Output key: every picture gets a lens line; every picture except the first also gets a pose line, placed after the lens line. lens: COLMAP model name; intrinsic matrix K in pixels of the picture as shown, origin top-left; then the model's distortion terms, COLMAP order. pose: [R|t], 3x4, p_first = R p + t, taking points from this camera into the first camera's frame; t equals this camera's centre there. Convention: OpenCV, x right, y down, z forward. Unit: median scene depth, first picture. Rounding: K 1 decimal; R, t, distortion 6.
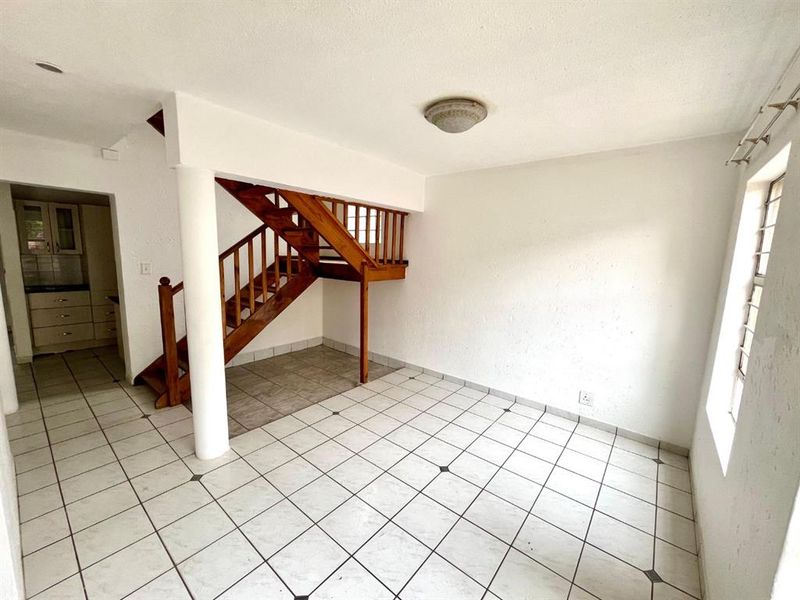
lens RADIAL K [[320.2, 0, 397.3], [0, 320.2, 308.7], [0, 0, 1]] dist [-0.000368, 0.000121]
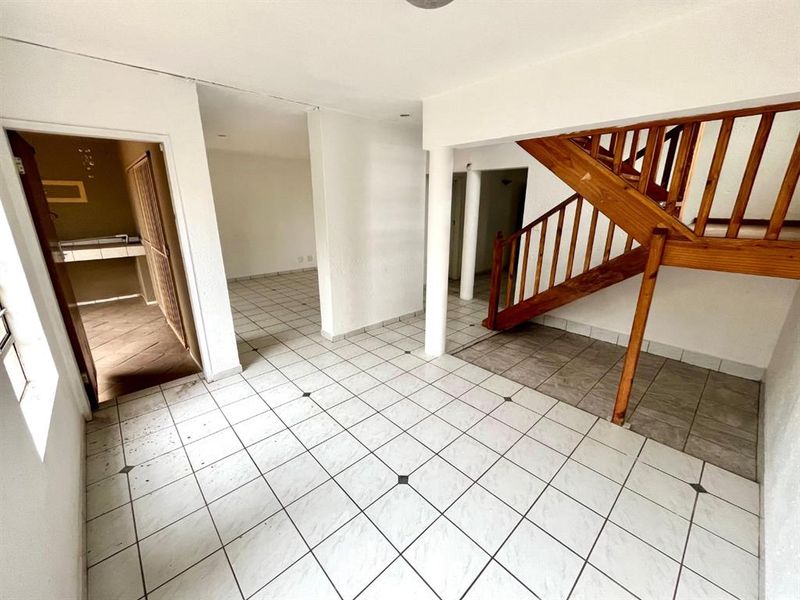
lens RADIAL K [[323.8, 0, 400.0], [0, 323.8, 300.0], [0, 0, 1]] dist [0.001151, 0.000423]
pose [[-0.130710, 0.253984, -0.958336, 0.623596], [-0.180325, 0.944414, 0.274890, -0.116835], [0.974883, 0.208743, -0.077644, 0.732742]]
